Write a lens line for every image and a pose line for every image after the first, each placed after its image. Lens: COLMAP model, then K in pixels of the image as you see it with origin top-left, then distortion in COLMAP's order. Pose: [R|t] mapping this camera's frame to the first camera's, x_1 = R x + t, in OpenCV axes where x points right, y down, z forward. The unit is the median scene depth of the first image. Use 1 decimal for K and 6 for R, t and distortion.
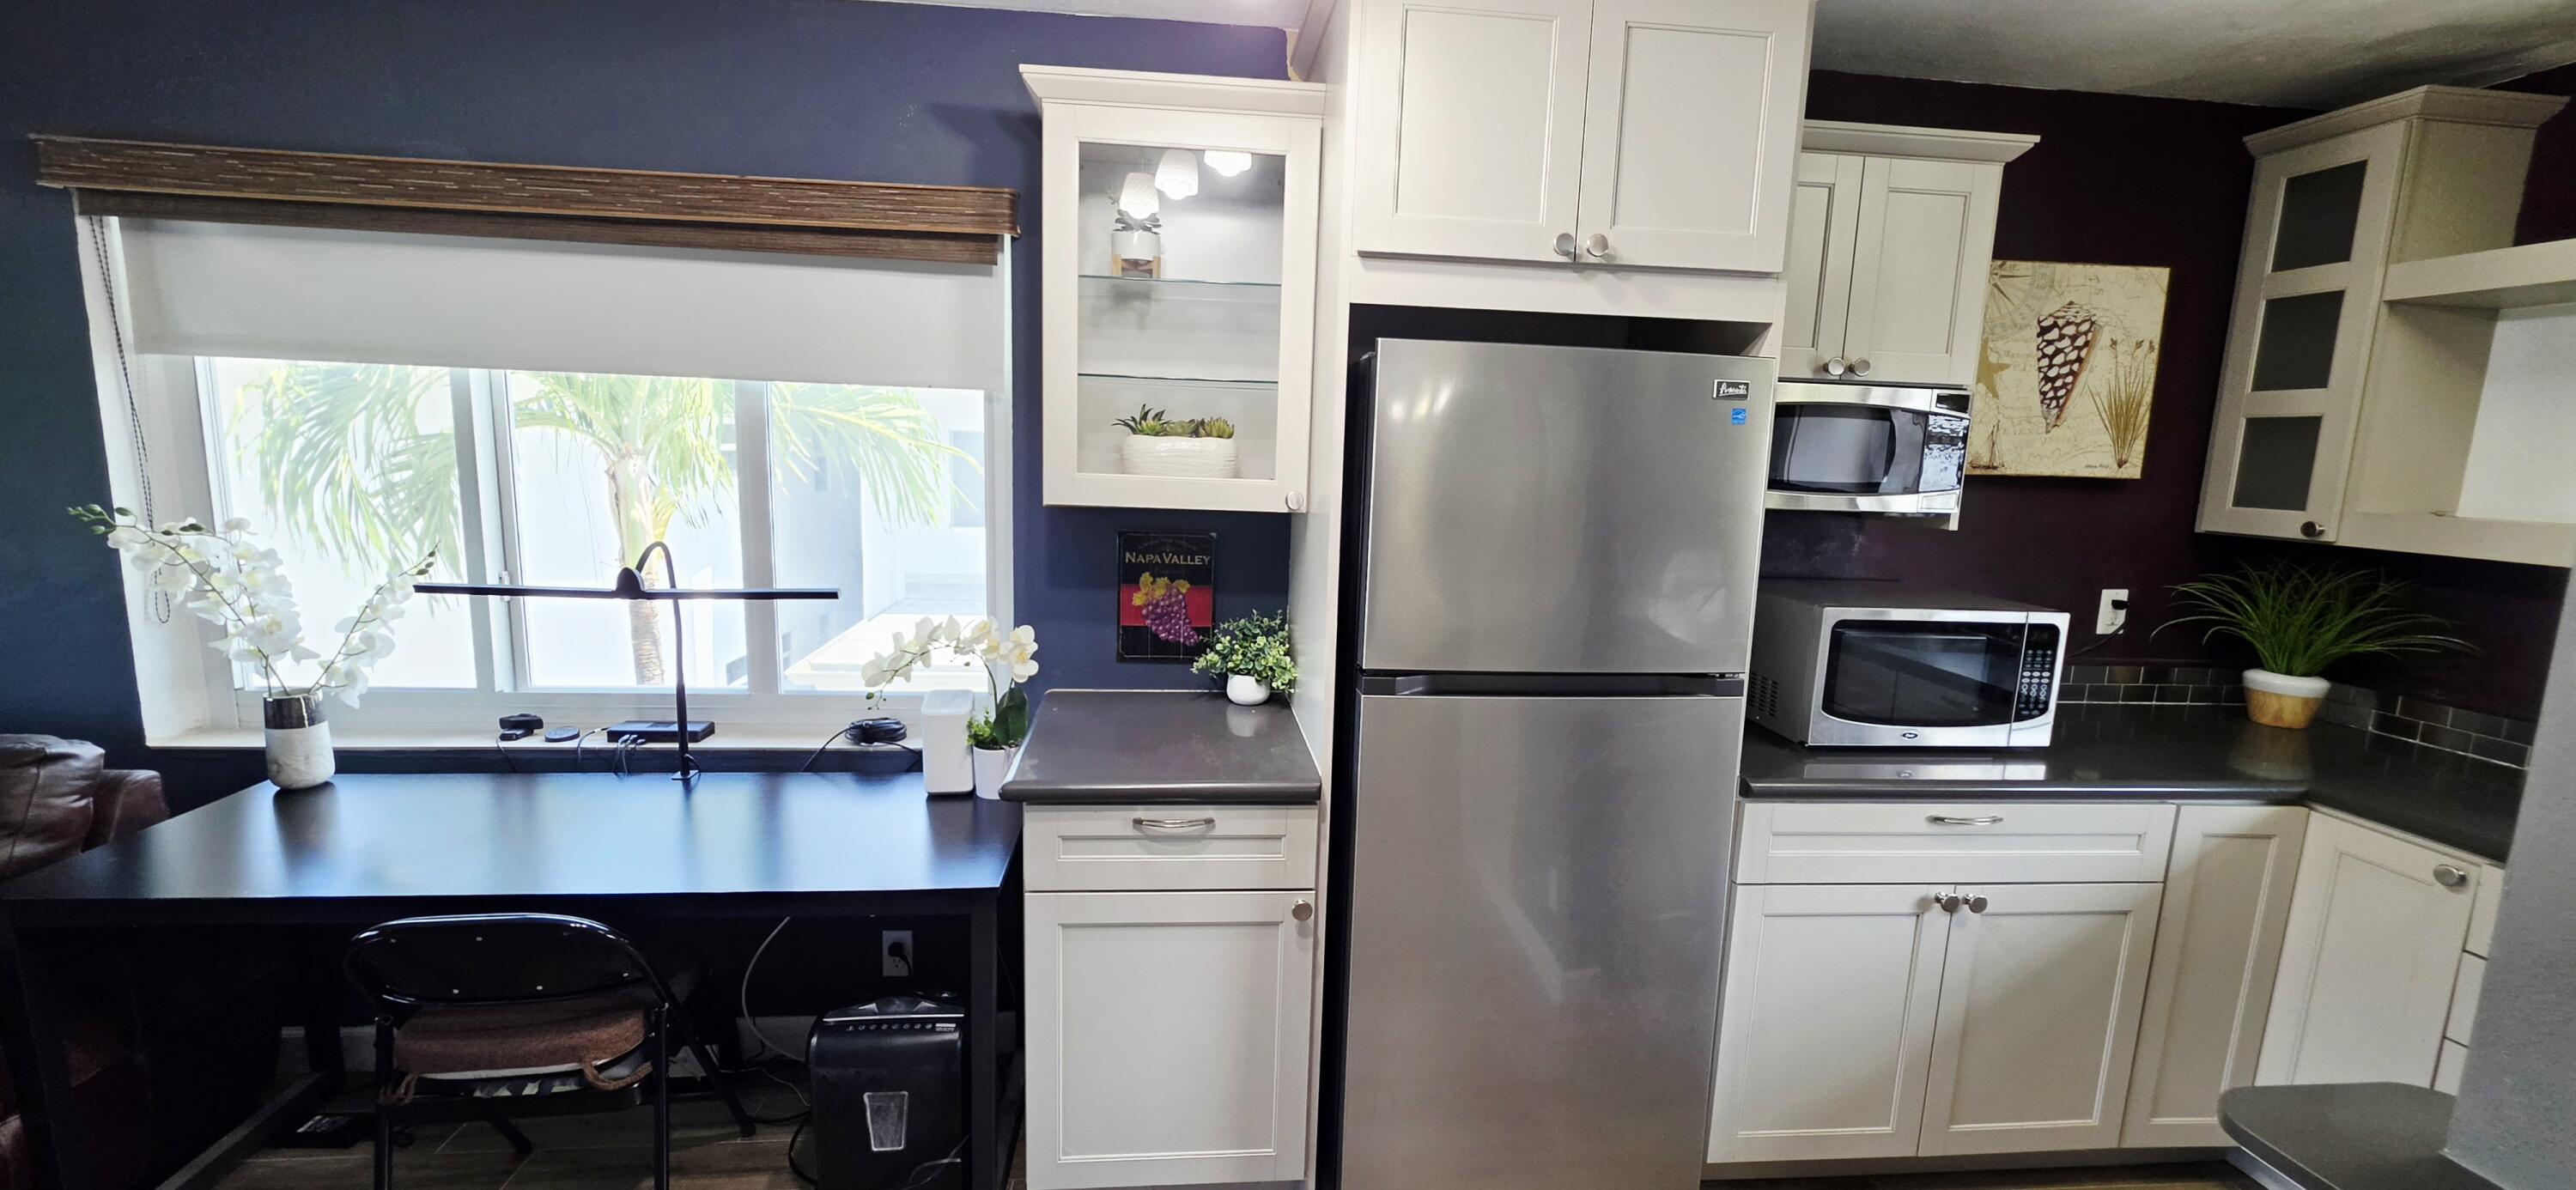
lens RADIAL K [[1033.0, 0, 1285.1], [0, 1033.0, 594.6], [0, 0, 1]] dist [-0.004877, 0.001995]
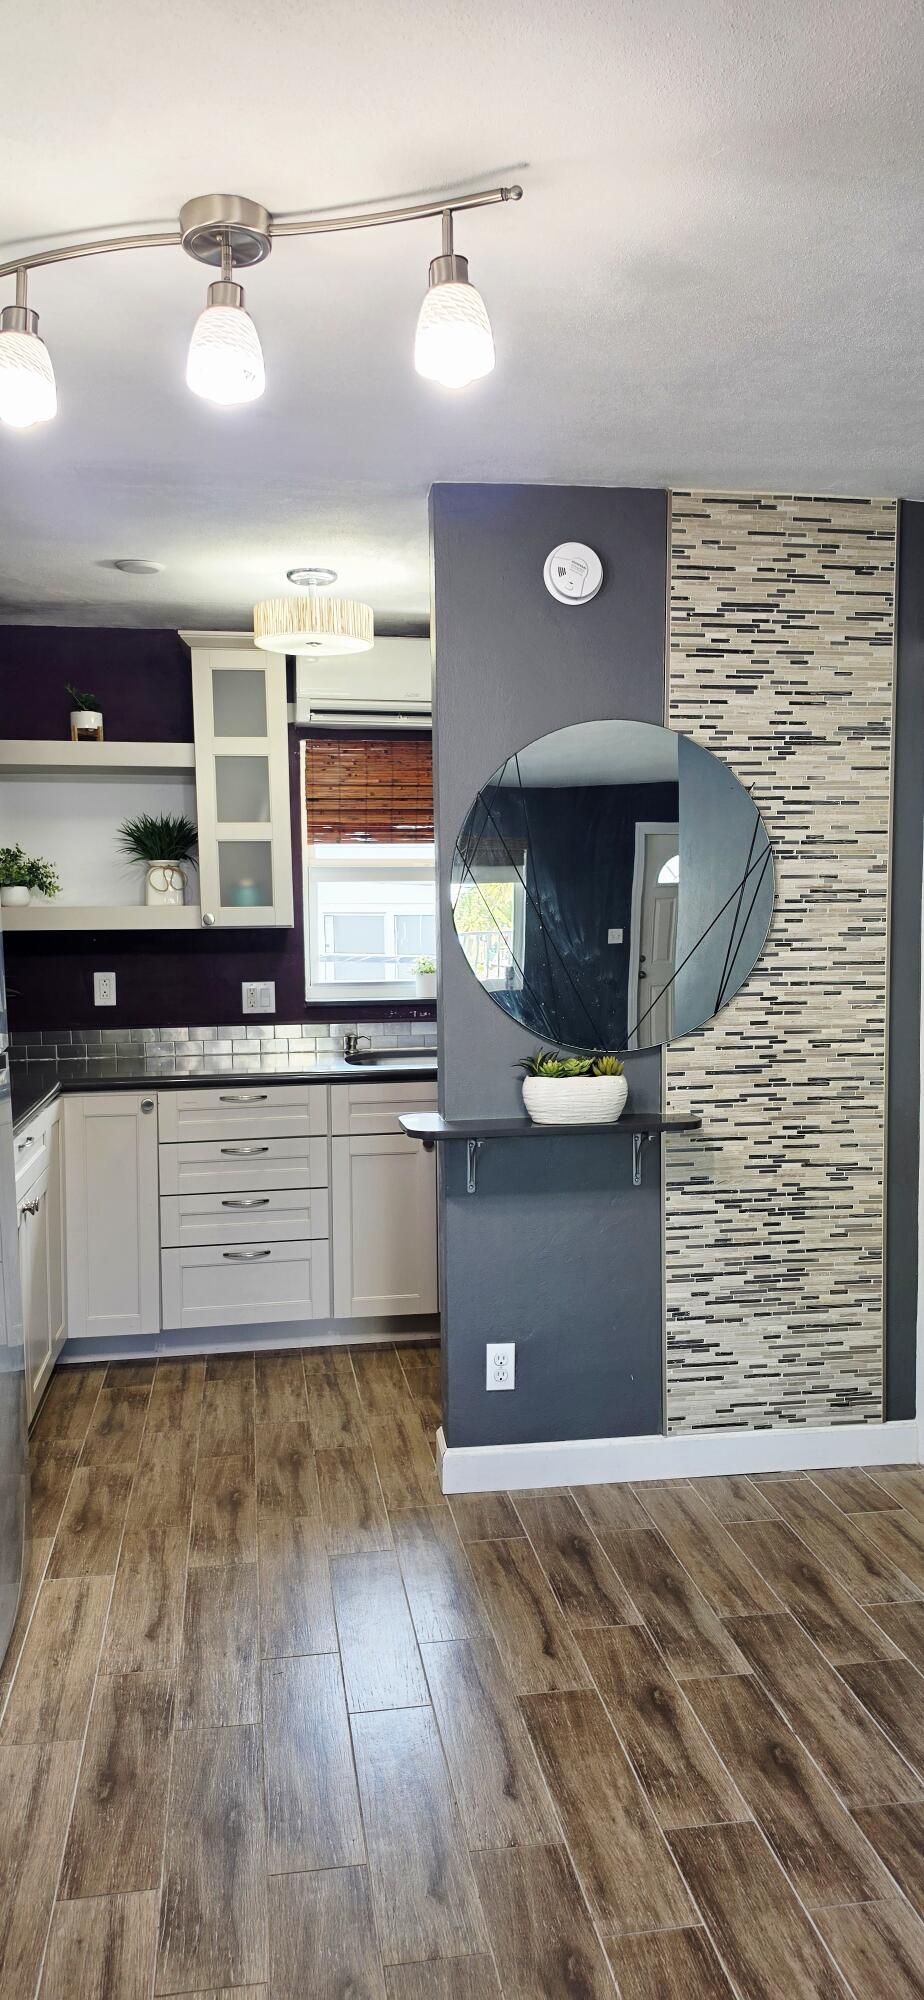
lens RADIAL K [[1373.2, 0, 465.7], [0, 1373.2, 1008.4], [0, 0, 1]] dist [0.077482, -0.106572]
pose [[-0.060256, -0.104133, 0.992736, -0.981021], [0.157228, 0.981138, 0.112459, -0.052860], [-0.985722, 0.162863, -0.042747, 0.440138]]
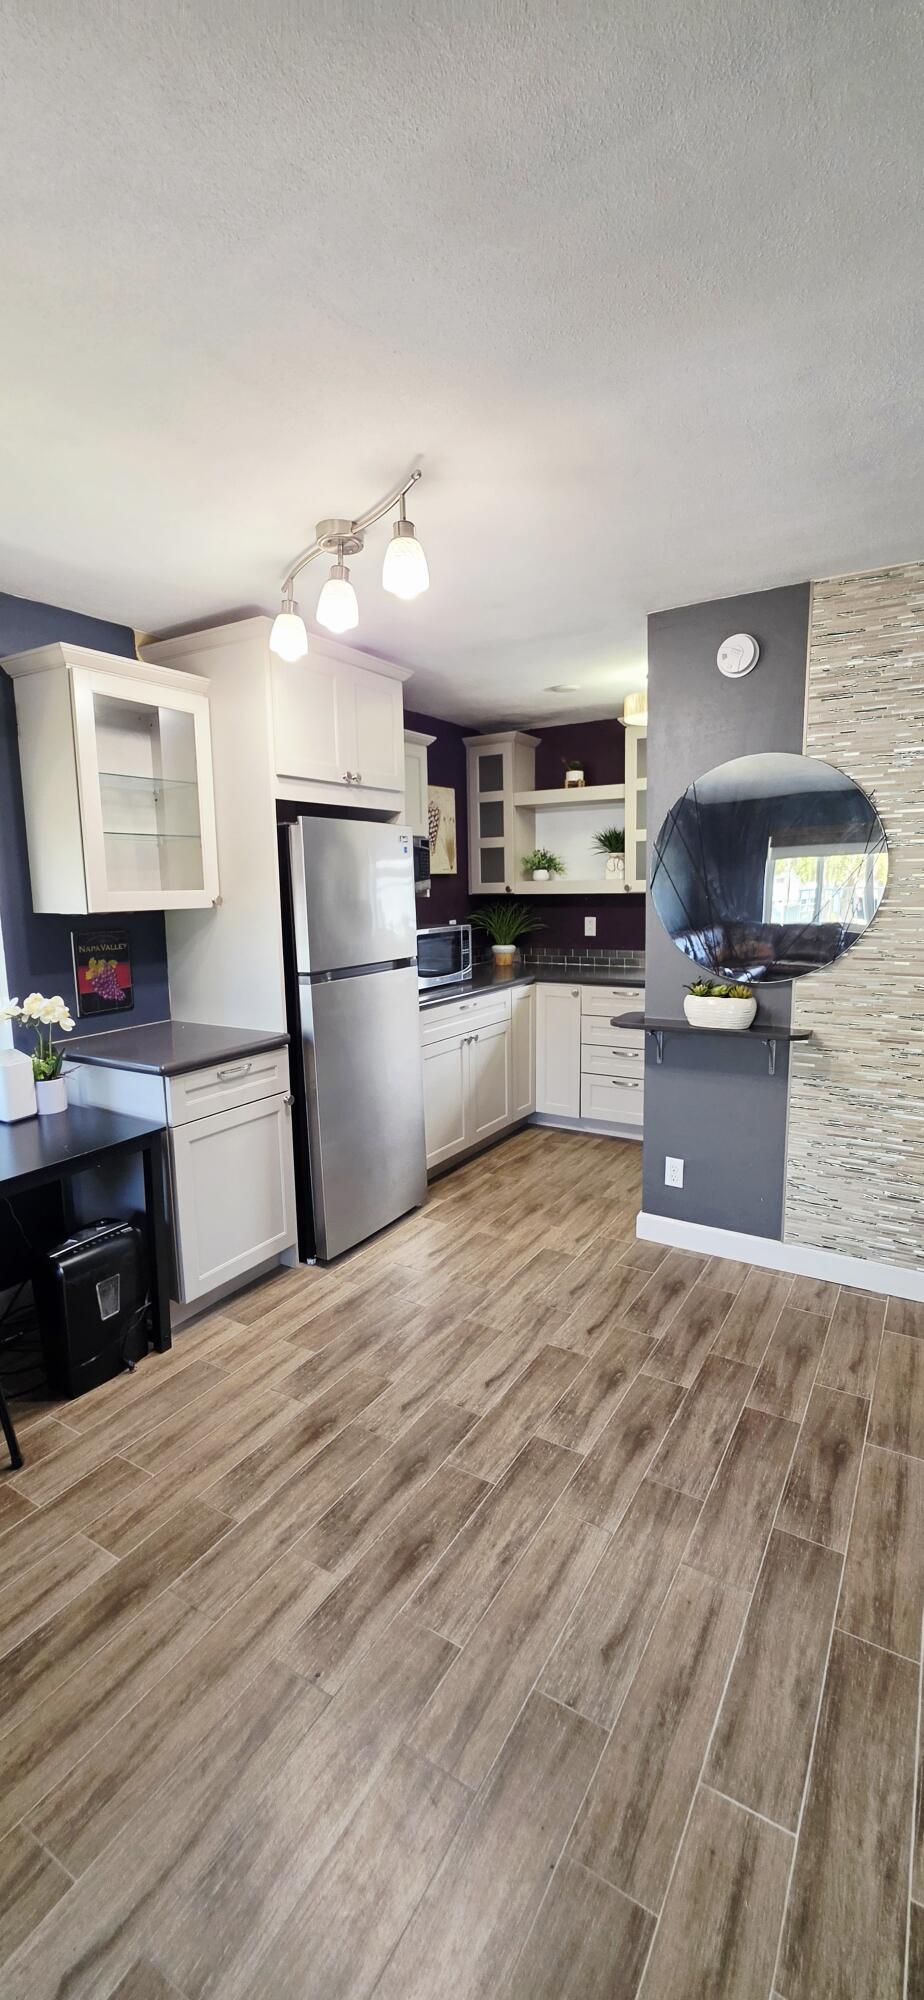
lens RADIAL K [[802.0, 0, 463.7], [0, 802.0, 999.3], [0, 0, 1]] dist [-0.004877, 0.001995]
pose [[0.602177, -0.161688, 0.781819, -0.805233], [0.158640, 0.983983, 0.081309, 0.033460], [-0.782443, 0.075066, 0.618182, -0.200119]]
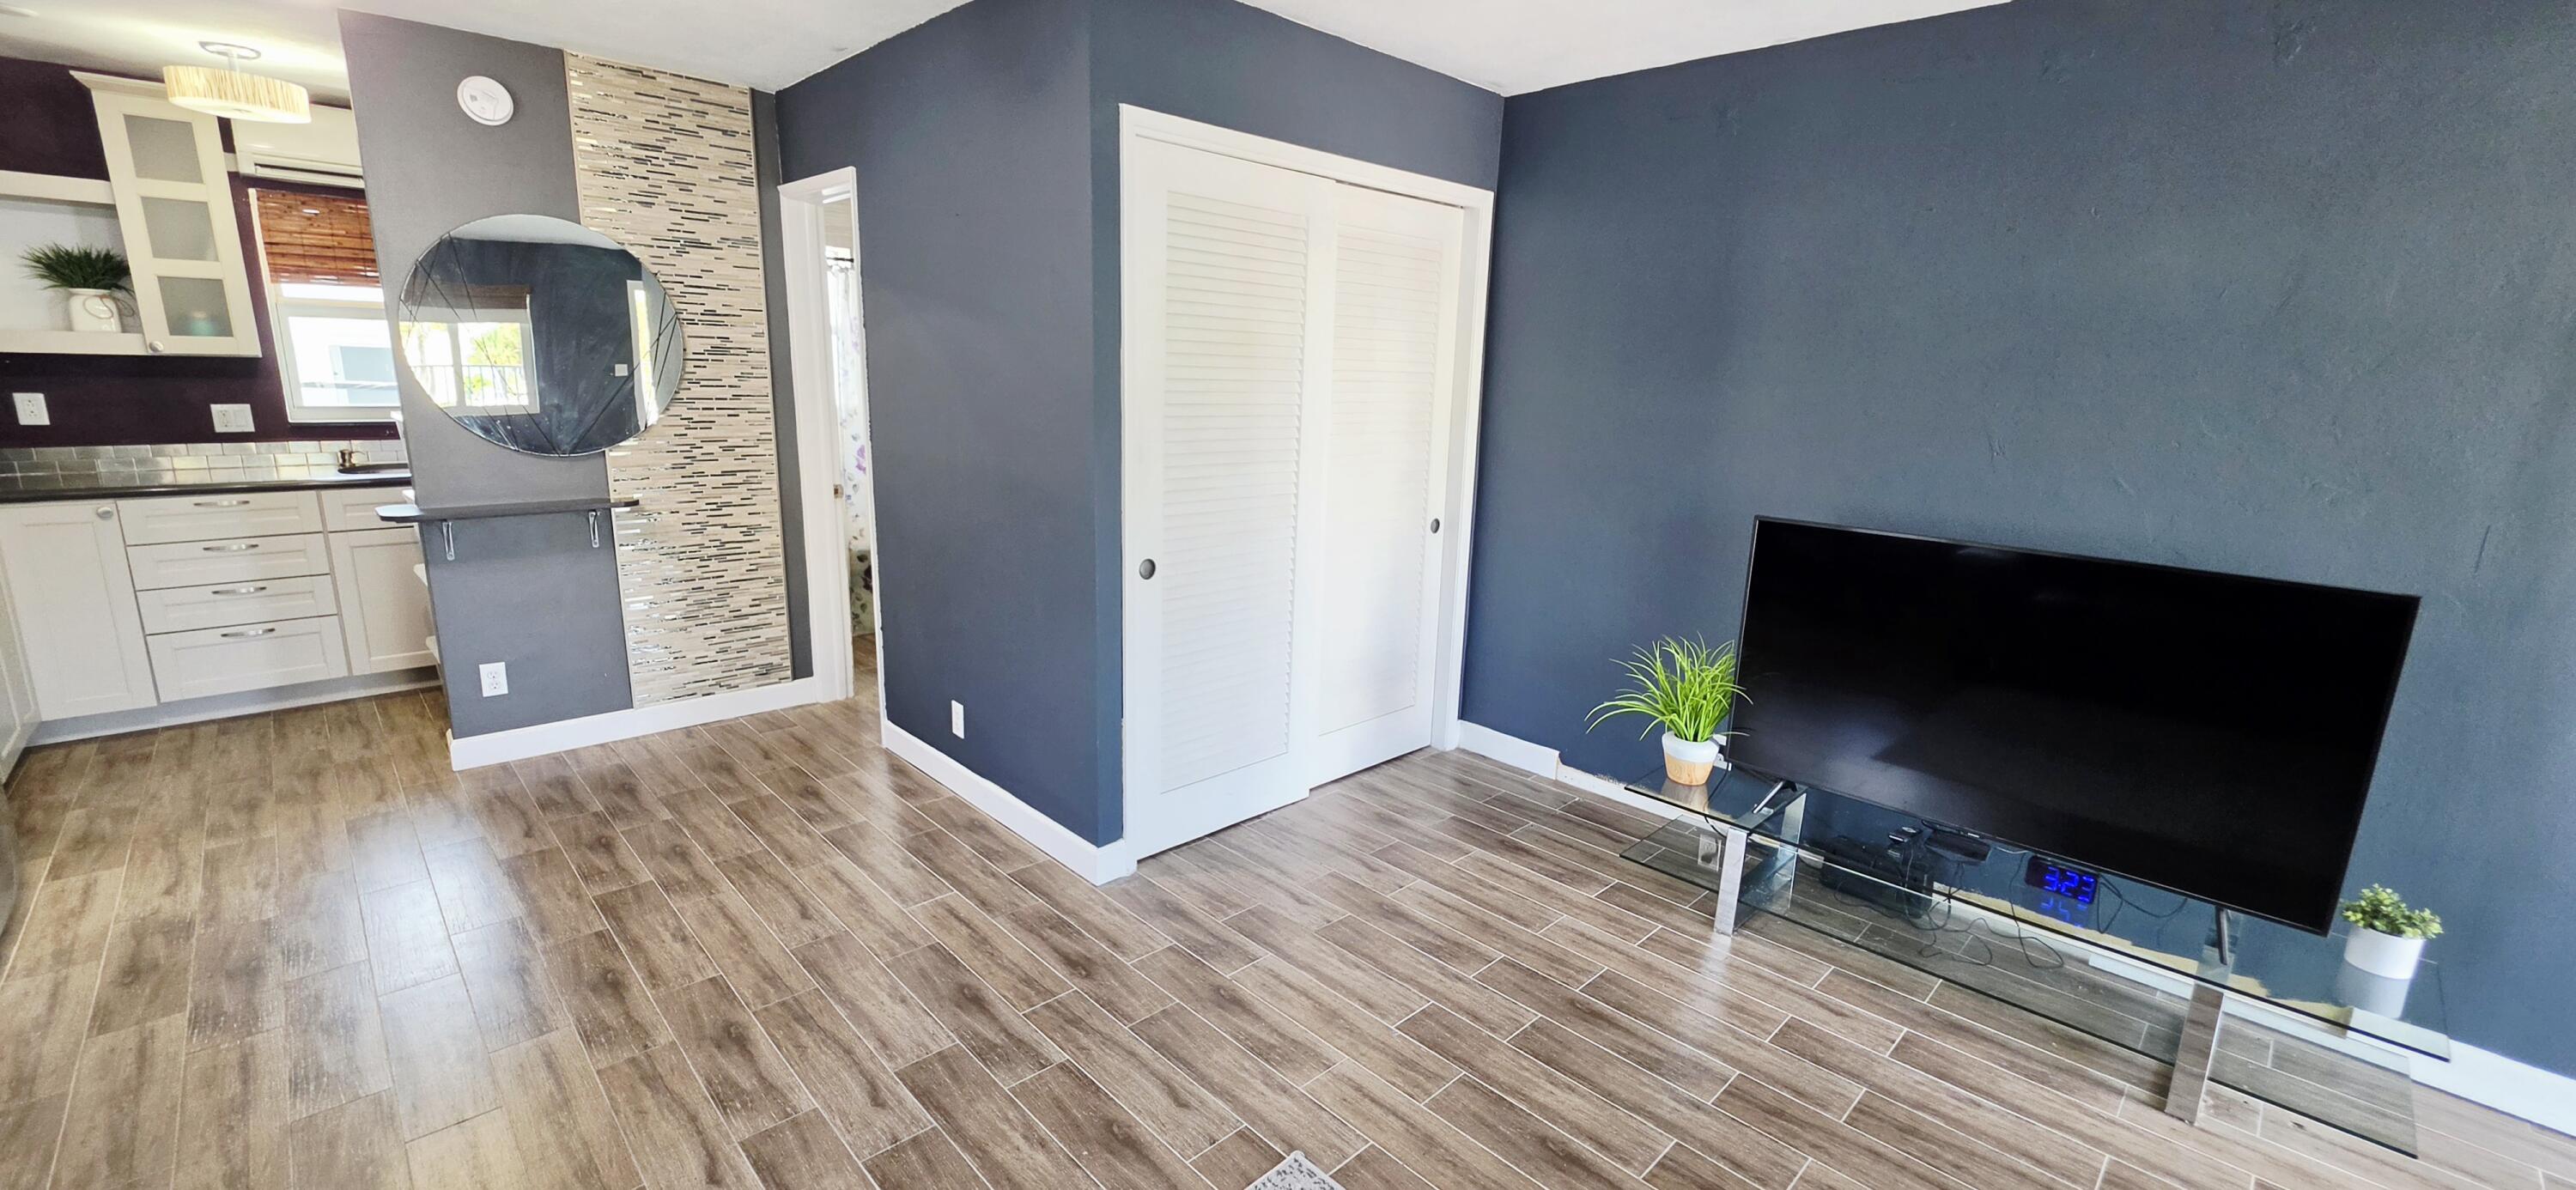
lens RADIAL K [[1033.0, 0, 1282.8], [0, 1033.0, 595.0], [0, 0, 1]] dist [-0.004877, 0.001995]
pose [[-0.619403, -0.223198, 0.752677, -1.470487], [0.066541, 0.940360, 0.333611, -0.071711], [-0.782248, 0.256723, -0.567610, 0.318242]]
